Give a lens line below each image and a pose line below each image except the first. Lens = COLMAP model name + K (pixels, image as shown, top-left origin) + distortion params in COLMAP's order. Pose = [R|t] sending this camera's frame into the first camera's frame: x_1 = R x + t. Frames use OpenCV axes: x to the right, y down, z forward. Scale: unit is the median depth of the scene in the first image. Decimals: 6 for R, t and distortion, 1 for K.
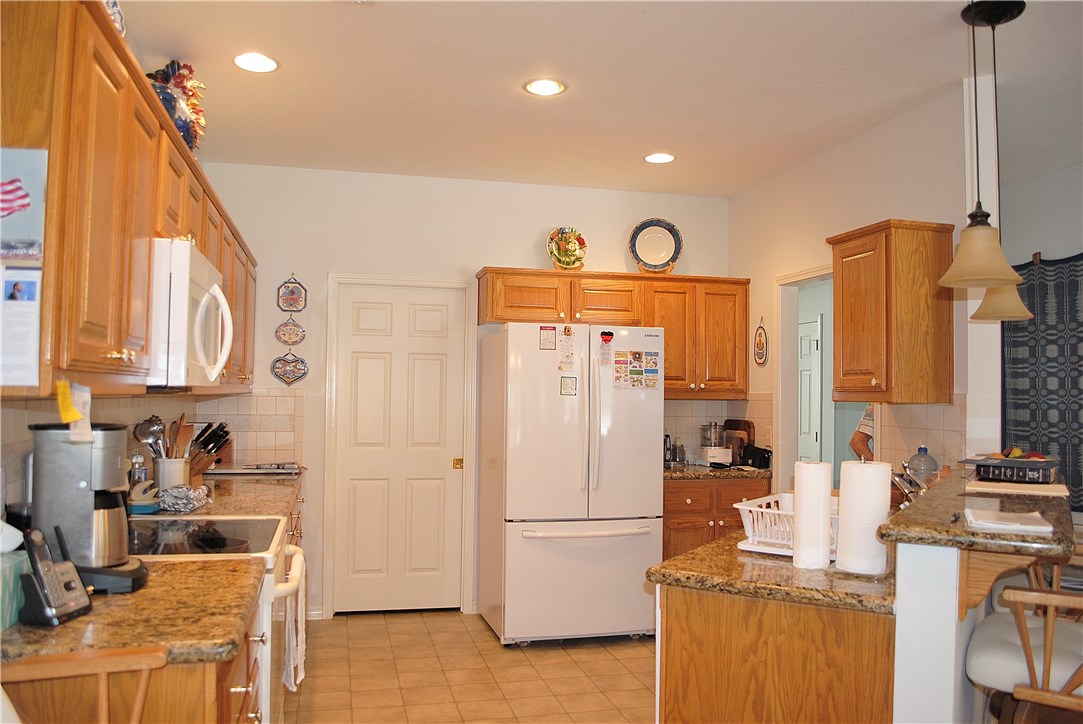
lens RADIAL K [[855.5, 0, 539.5], [0, 855.5, 365.8], [0, 0, 1]] dist [-0.078557, 0.001577]
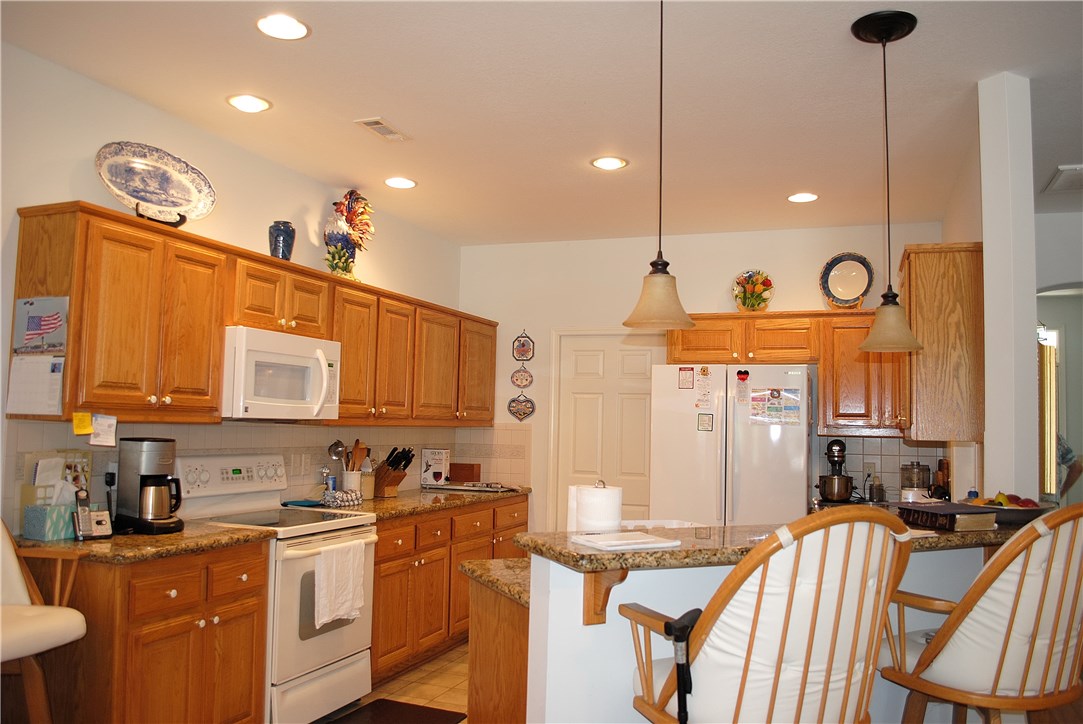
lens RADIAL K [[855.5, 0, 539.5], [0, 855.5, 365.8], [0, 0, 1]] dist [-0.078557, 0.001577]
pose [[0.825383, -0.031482, -0.563695, 0.460274], [0.005661, 0.998855, -0.047496, 0.002414], [0.564545, 0.036011, 0.824616, -0.002143]]
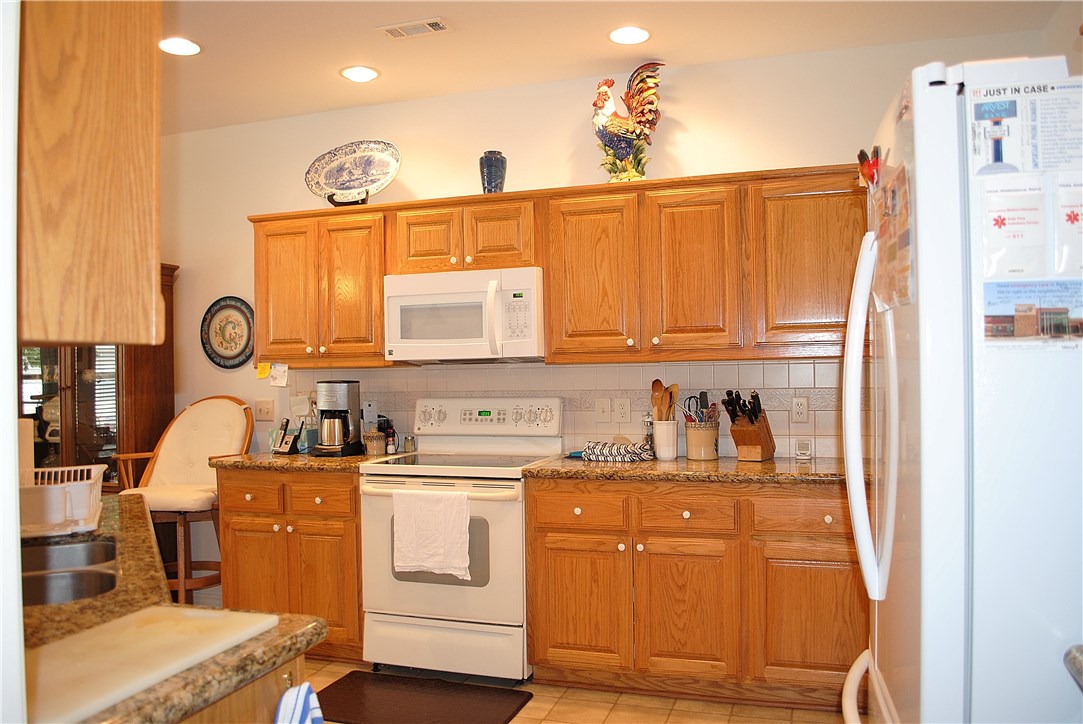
lens RADIAL K [[855.5, 0, 539.5], [0, 855.5, 365.8], [0, 0, 1]] dist [-0.078557, 0.001577]
pose [[-0.525014, -0.012609, -0.851000, 0.434598], [0.036853, 0.998616, -0.037532, 0.054043], [0.850295, -0.051067, -0.523822, 1.054794]]
